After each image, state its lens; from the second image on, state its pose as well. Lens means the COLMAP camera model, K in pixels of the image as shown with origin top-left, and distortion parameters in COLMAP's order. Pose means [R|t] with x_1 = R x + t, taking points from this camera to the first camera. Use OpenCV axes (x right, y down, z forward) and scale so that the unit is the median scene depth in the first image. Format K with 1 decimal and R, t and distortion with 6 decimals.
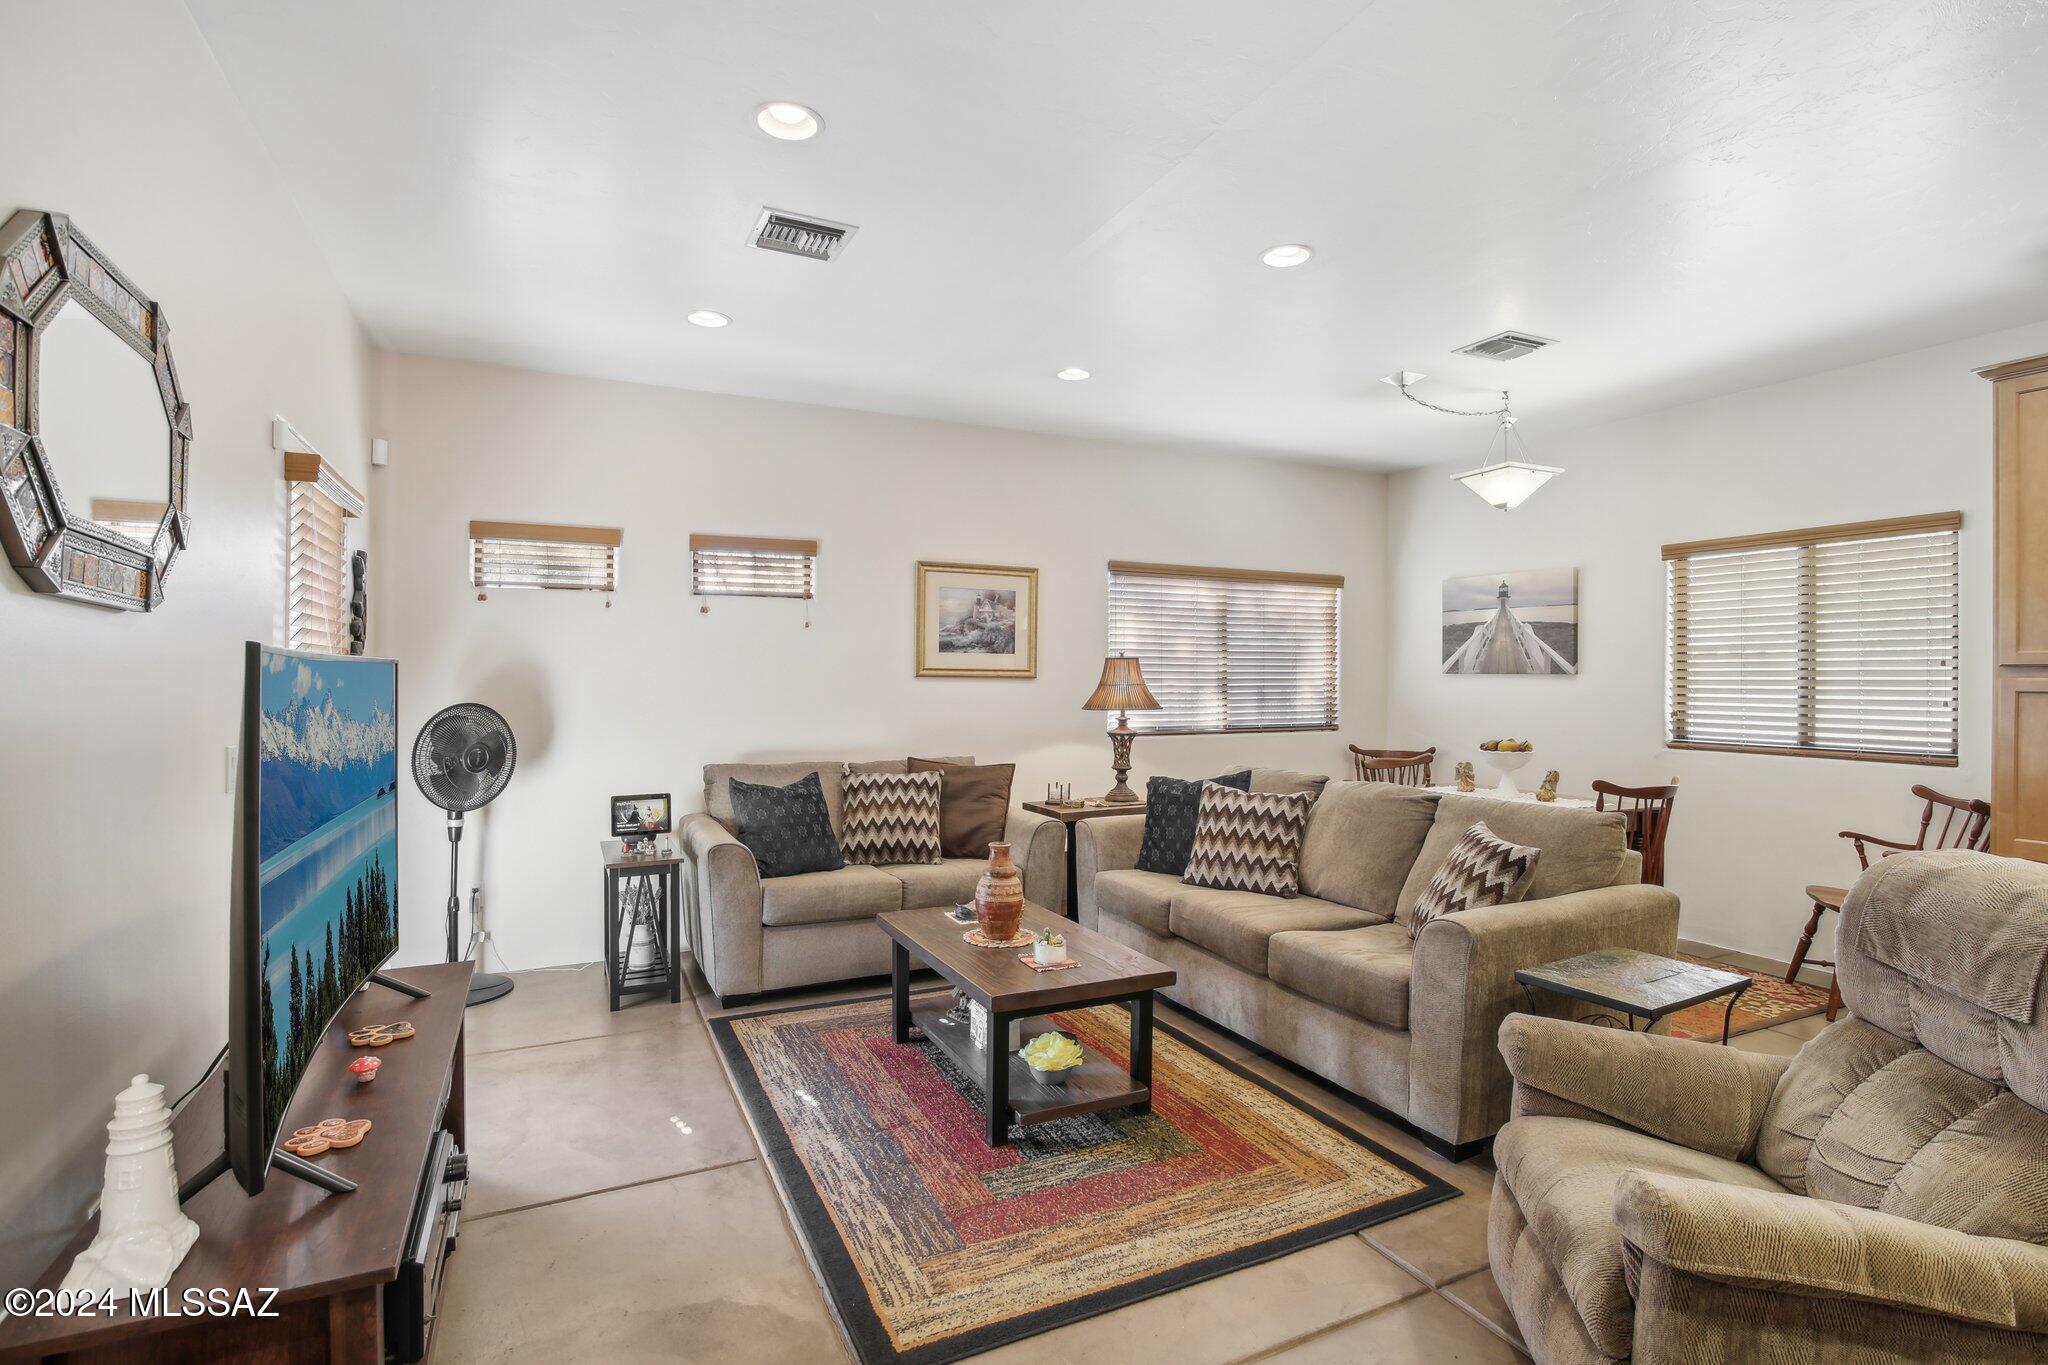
lens RADIAL K [[978.8, 0, 1042.6], [0, 978.8, 677.7], [0, 0, 1]] dist [-0.015559, -0.000867]
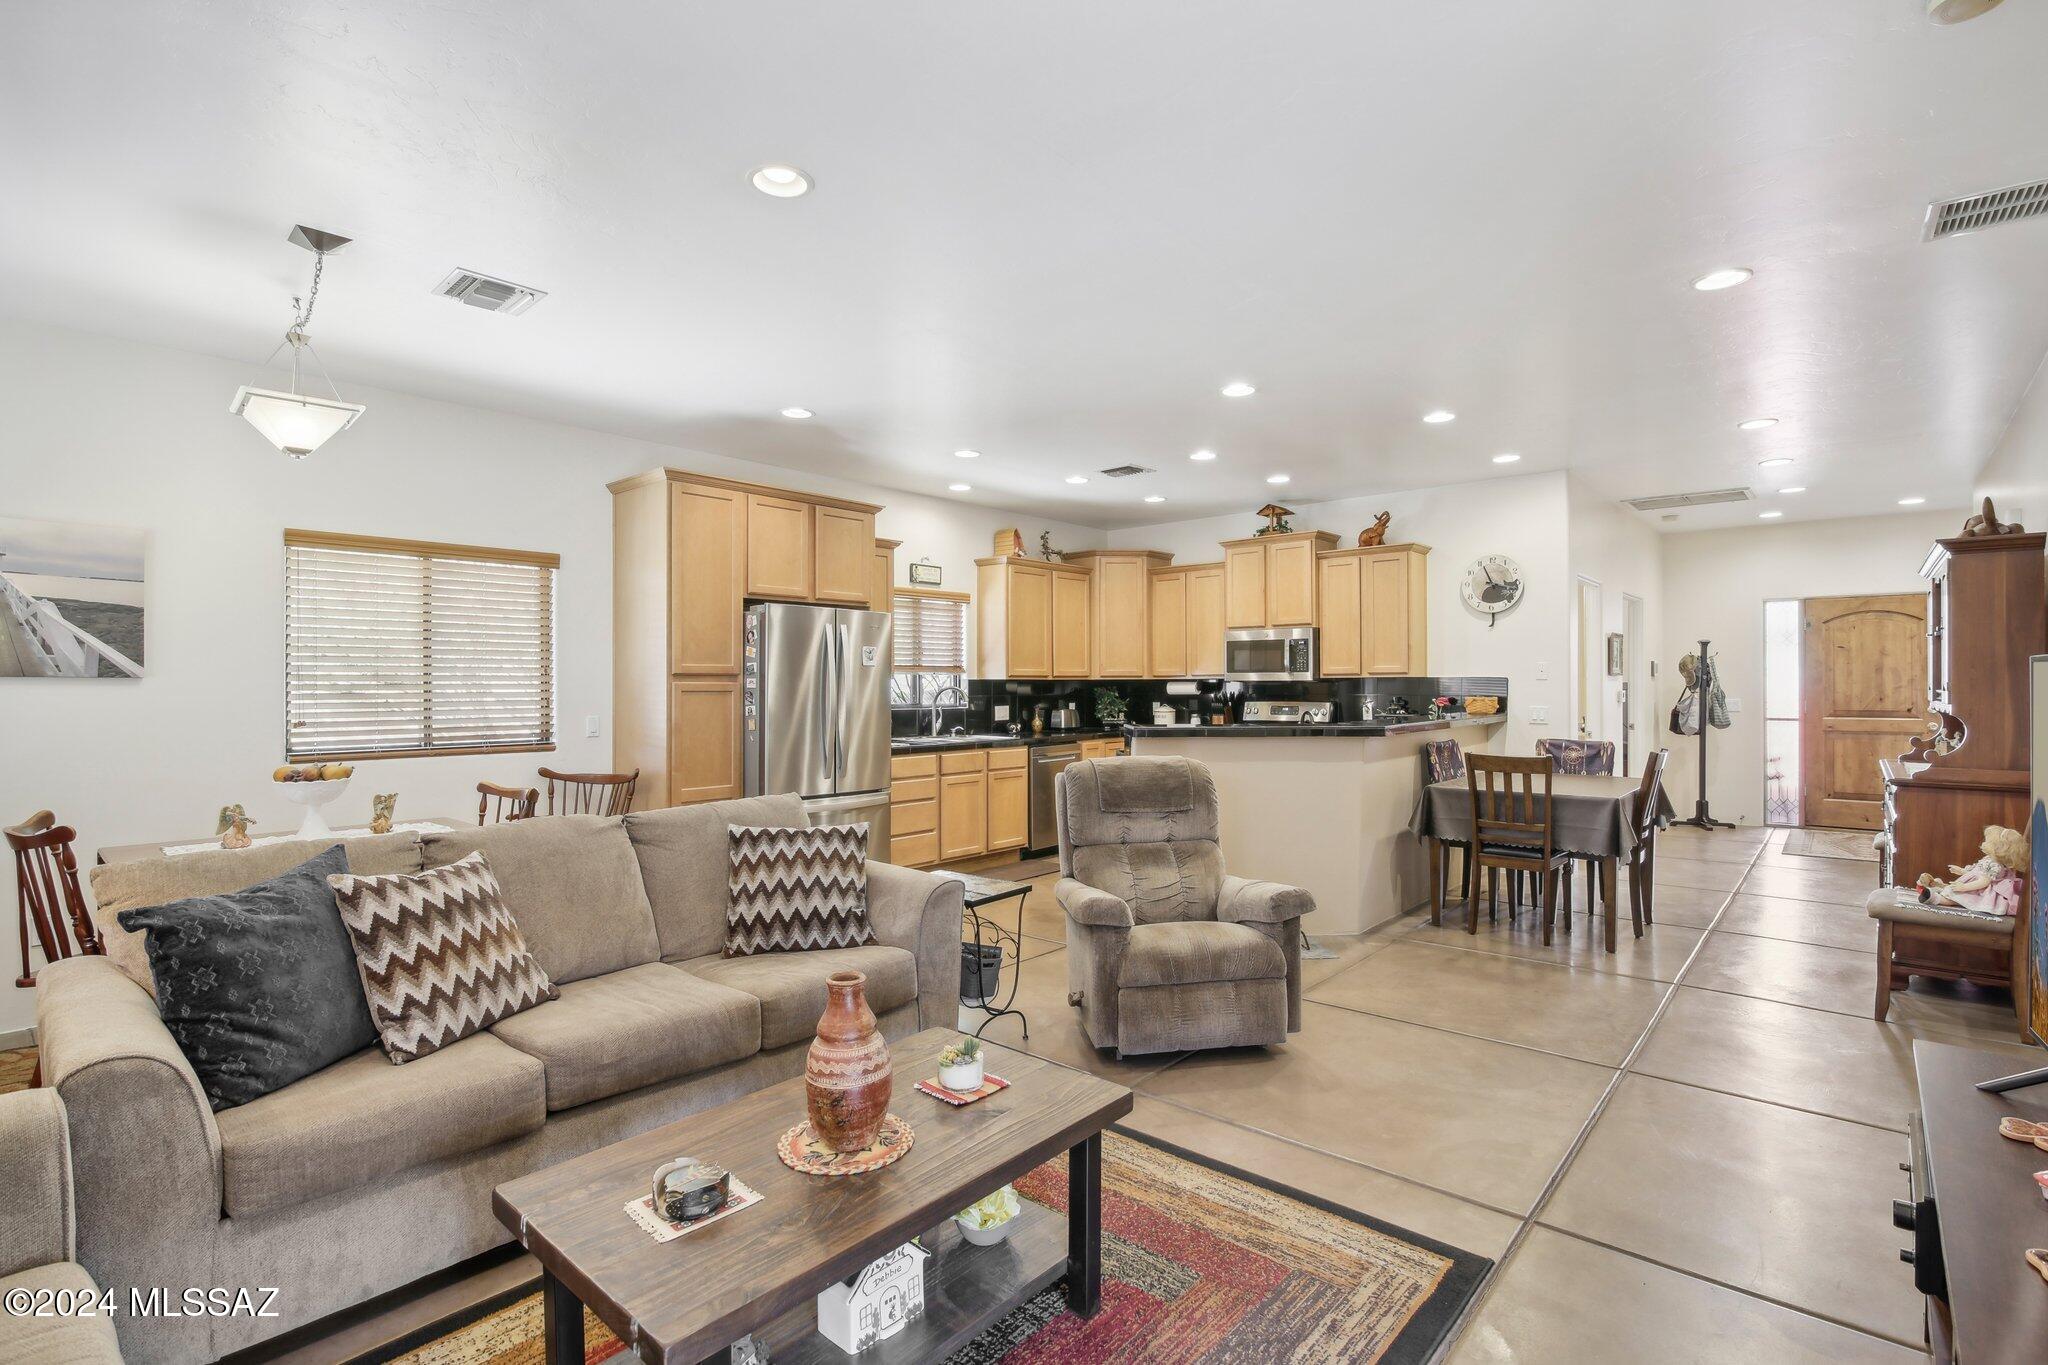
lens RADIAL K [[933.9, 0, 1017.4], [0, 933.9, 689.2], [0, 0, 1]] dist [-0.025359, 0.001718]
pose [[-0.361598, -0.008197, 0.932298, -0.402387], [-0.000470, 0.999963, 0.008609, -0.001274], [-0.932334, 0.002675, -0.361588, 0.769923]]
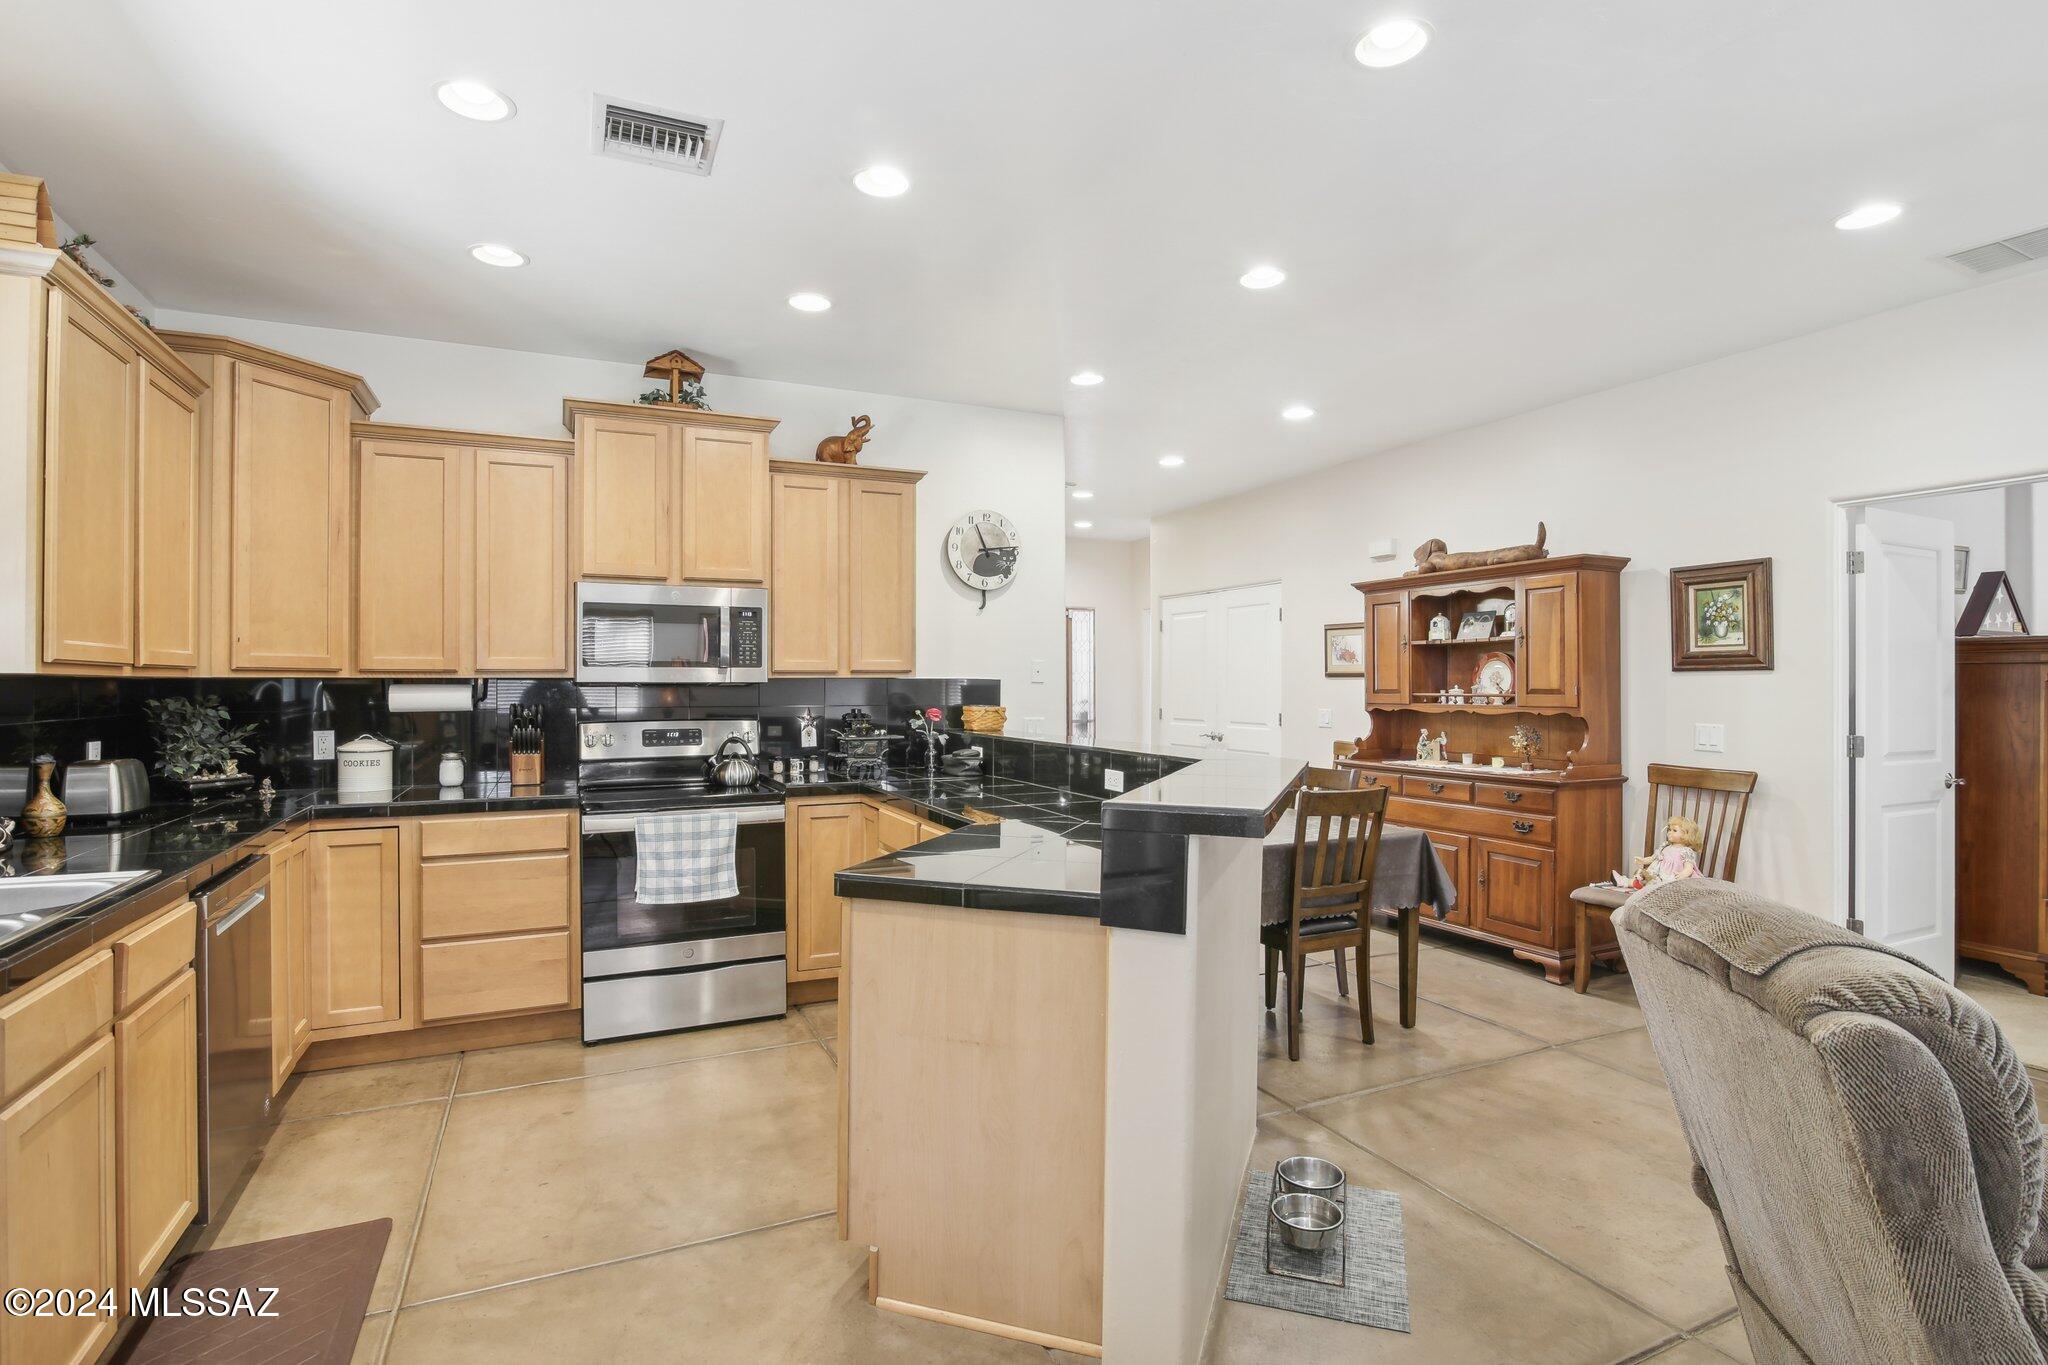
lens RADIAL K [[978.8, 0, 1011.8], [0, 978.8, 687.2], [0, 0, 1]] dist [-0.015559, -0.000867]
pose [[-0.999215, -0.002666, 0.039520, 0.581871], [-0.002566, 0.999993, 0.002584, -0.000860], [-0.039527, 0.002481, -0.999215, 0.664445]]
